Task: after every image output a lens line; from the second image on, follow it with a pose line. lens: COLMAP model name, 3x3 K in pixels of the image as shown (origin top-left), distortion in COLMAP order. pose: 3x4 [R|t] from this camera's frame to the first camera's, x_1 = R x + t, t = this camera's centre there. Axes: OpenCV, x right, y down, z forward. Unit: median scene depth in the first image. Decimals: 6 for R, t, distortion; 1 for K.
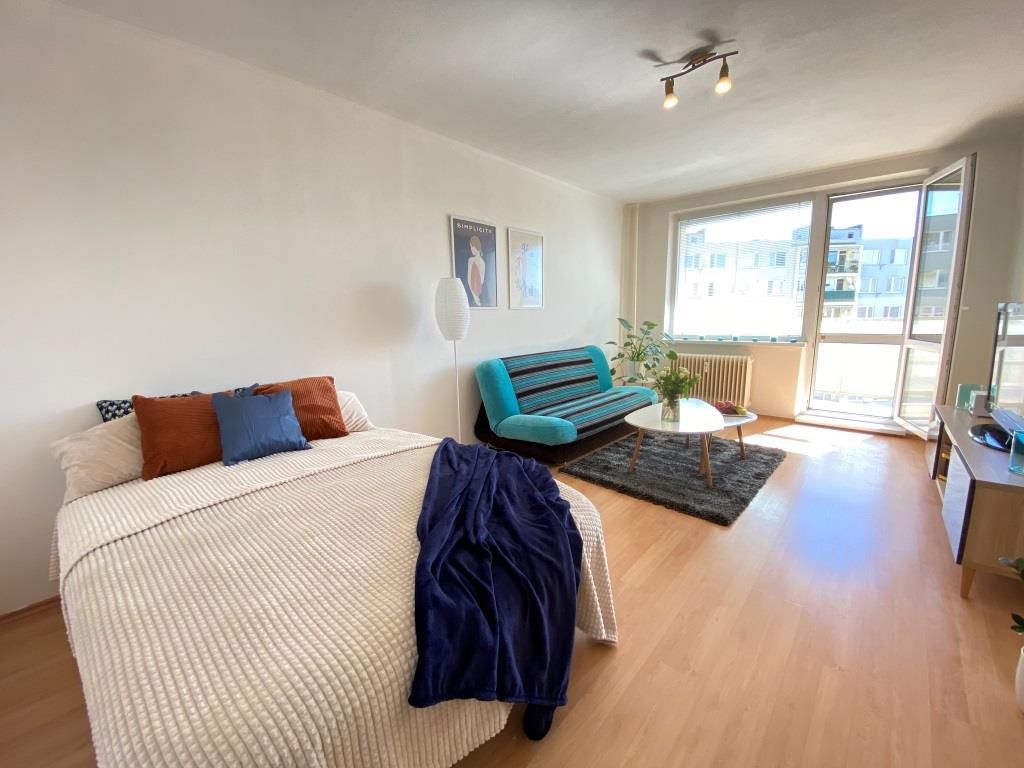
lens RADIAL K [[415.7, 0, 512.0], [0, 415.7, 384.0], [0, 0, 1]] dist [0.000627, -0.014188]
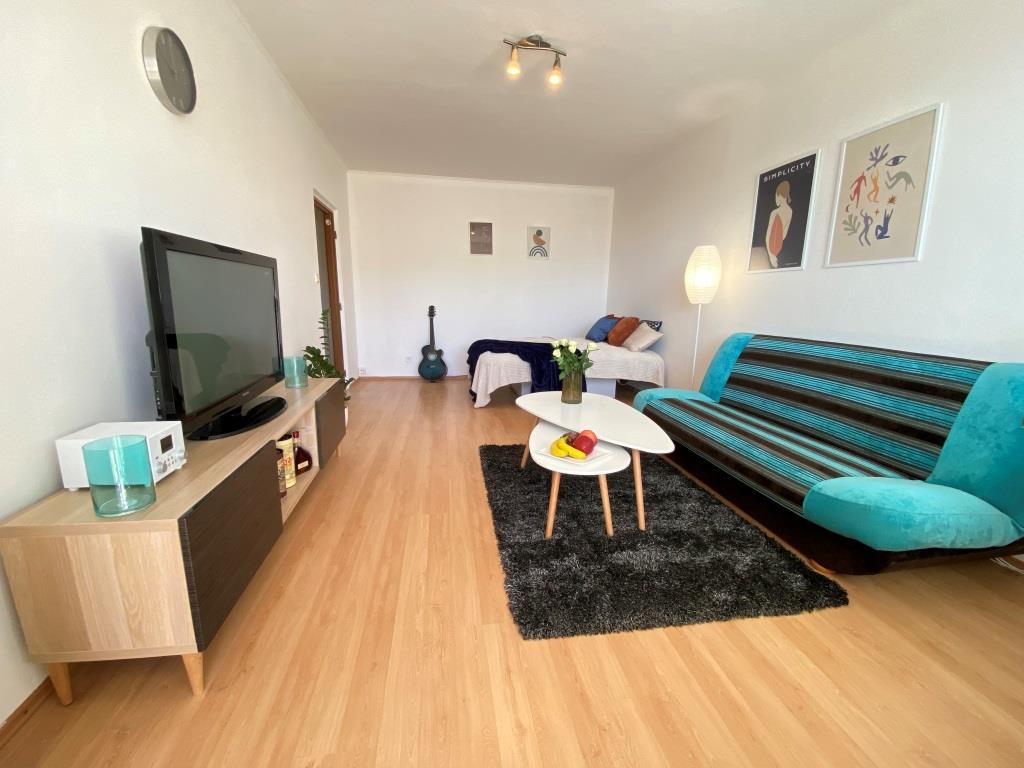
lens RADIAL K [[415.7, 0, 512.0], [0, 415.7, 384.0], [0, 0, 1]] dist [0.000627, -0.014188]
pose [[-0.653640, 0.165958, -0.738385, 0.288132], [-0.126430, 0.938004, 0.322744, -0.052844], [0.746170, 0.304312, -0.592135, 0.367828]]
